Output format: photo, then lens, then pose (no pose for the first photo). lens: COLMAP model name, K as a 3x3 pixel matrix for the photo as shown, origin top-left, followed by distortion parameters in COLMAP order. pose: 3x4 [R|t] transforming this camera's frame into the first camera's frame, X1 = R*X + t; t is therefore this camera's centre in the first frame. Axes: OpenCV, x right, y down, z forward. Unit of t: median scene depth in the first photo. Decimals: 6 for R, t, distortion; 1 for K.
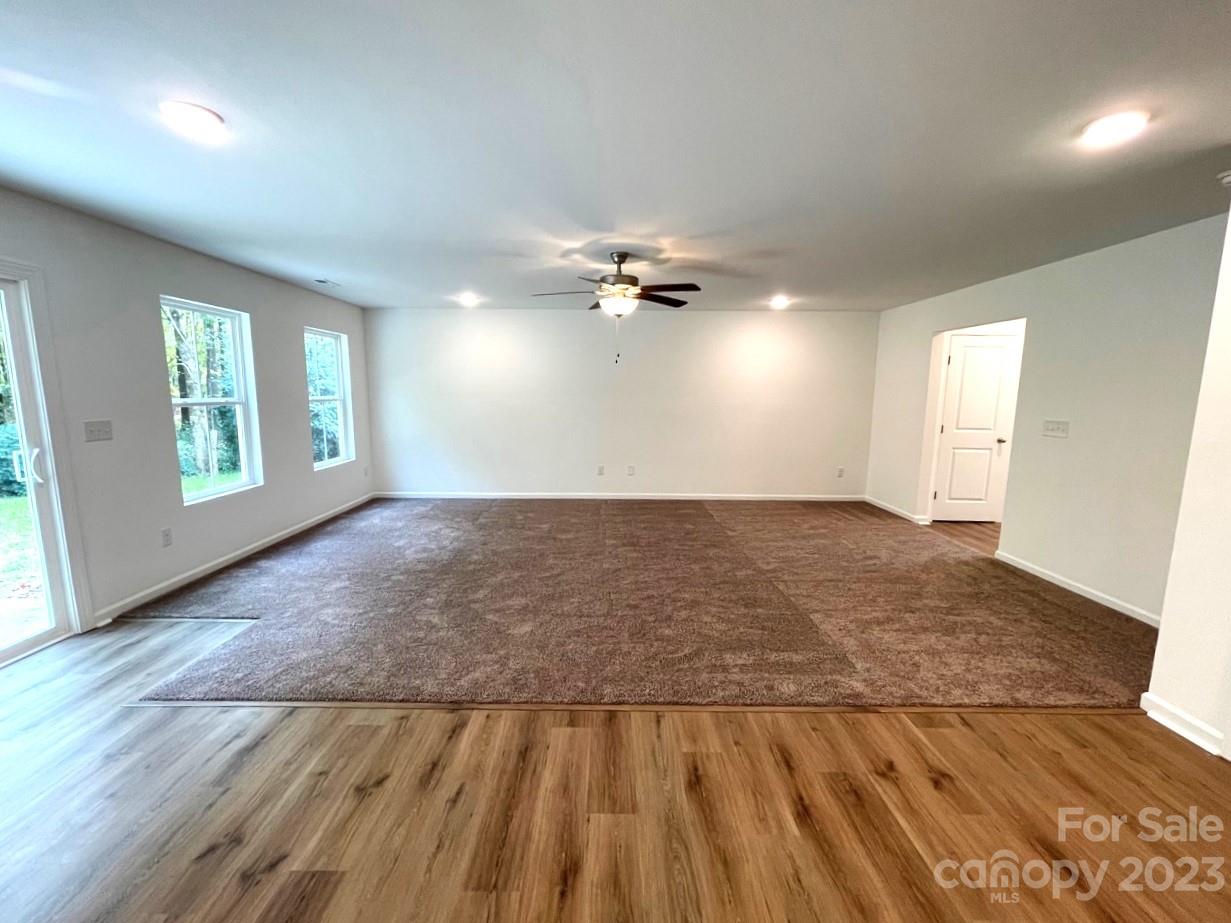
lens RADIAL K [[516.7, 0, 608.0], [0, 516.7, 463.7], [0, 0, 1]] dist [-0.003348, -0.000146]
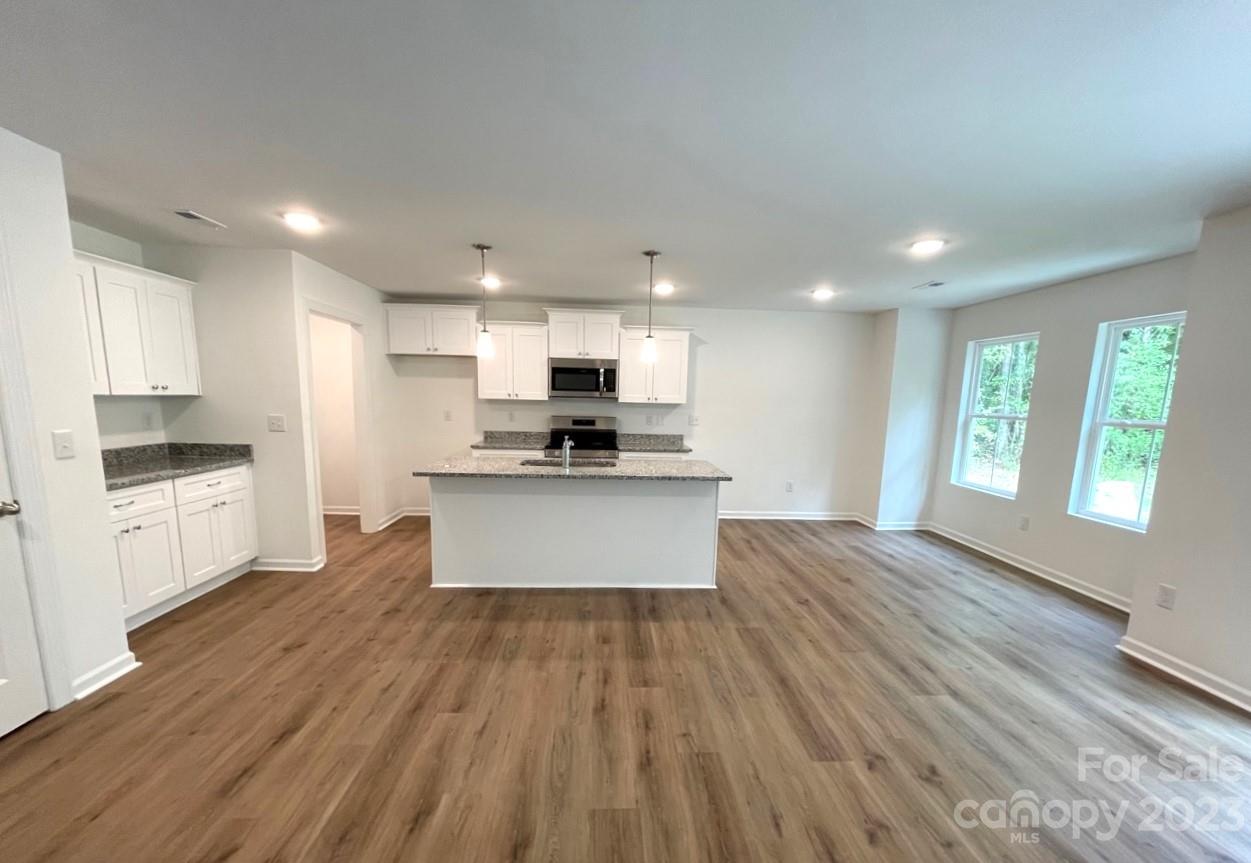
lens RADIAL K [[514.1, 0, 624.0], [0, 514.1, 477.2], [0, 0, 1]] dist [-0.004171, -0.000134]
pose [[-0.998306, -0.021207, -0.054175, 0.030494], [-0.036401, 0.954095, 0.297284, -0.131055], [0.045383, 0.298753, -0.953251, 0.919777]]
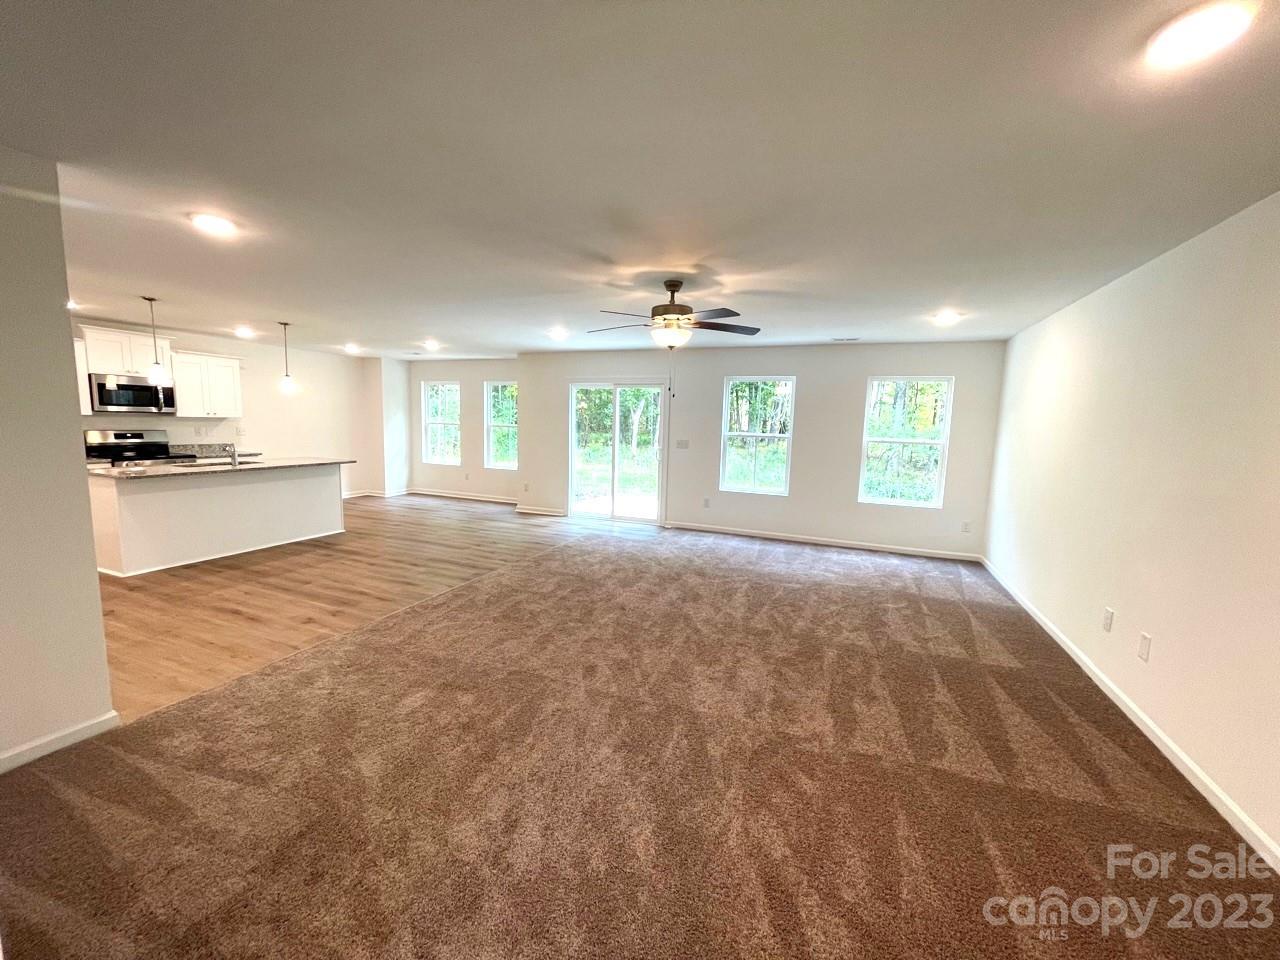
lens RADIAL K [[514.2, 0, 635.2], [0, 514.2, 486.0], [0, 0, 1]] dist [-0.007873, 0.000129]
pose [[-0.382666, 0.099739, -0.918487, 1.055320], [-0.162870, 0.971303, 0.173331, -0.218022], [0.909417, 0.215922, -0.355441, 1.502637]]
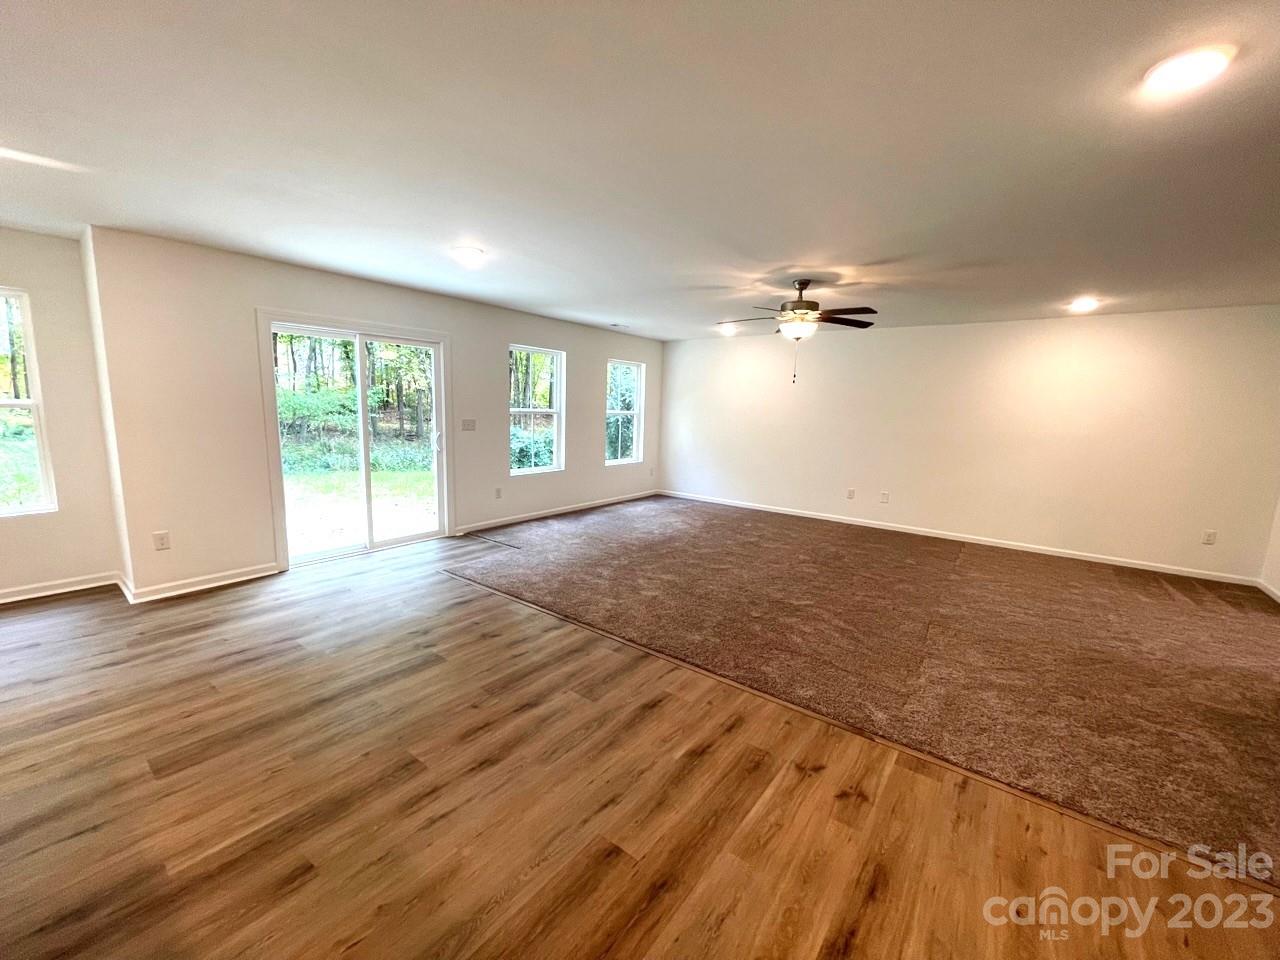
lens RADIAL K [[514.6, 0, 634.3], [0, 514.6, 483.6], [0, 0, 1]] dist [0.000106, 0.000242]
pose [[0.792808, 0.108263, -0.599779, 0.479167], [-0.110988, 0.993287, 0.032586, 0.014040], [0.599281, 0.040734, 0.799502, -0.044102]]
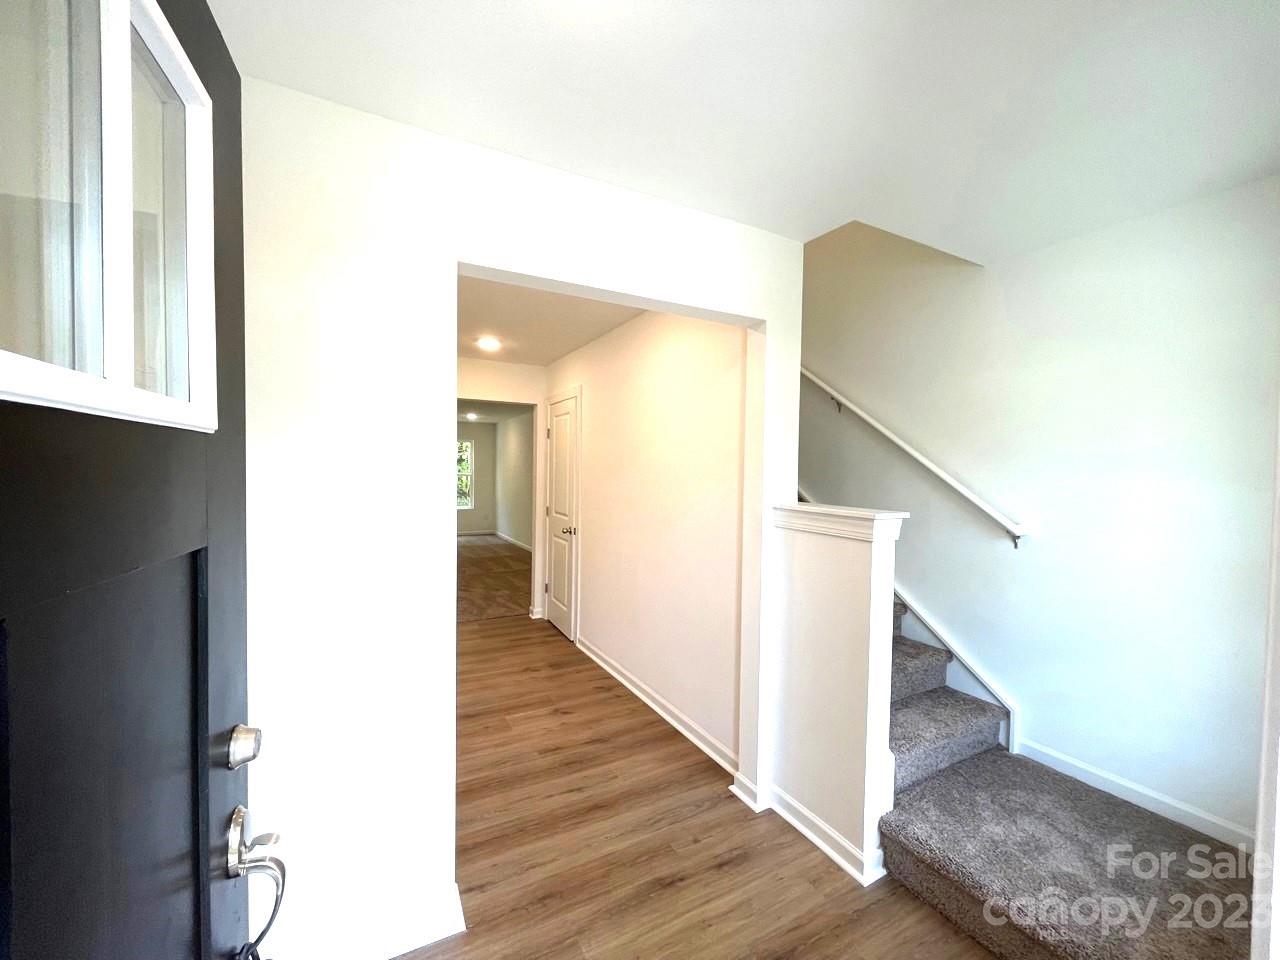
lens RADIAL K [[514.6, 0, 634.3], [0, 514.6, 483.6], [0, 0, 1]] dist [0.000106, 0.000242]
pose [[0.470832, 0.023935, -0.881898, 2.475441], [-0.138276, 0.989279, -0.046975, -0.155391], [0.871319, 0.144063, 0.469094, 1.164449]]
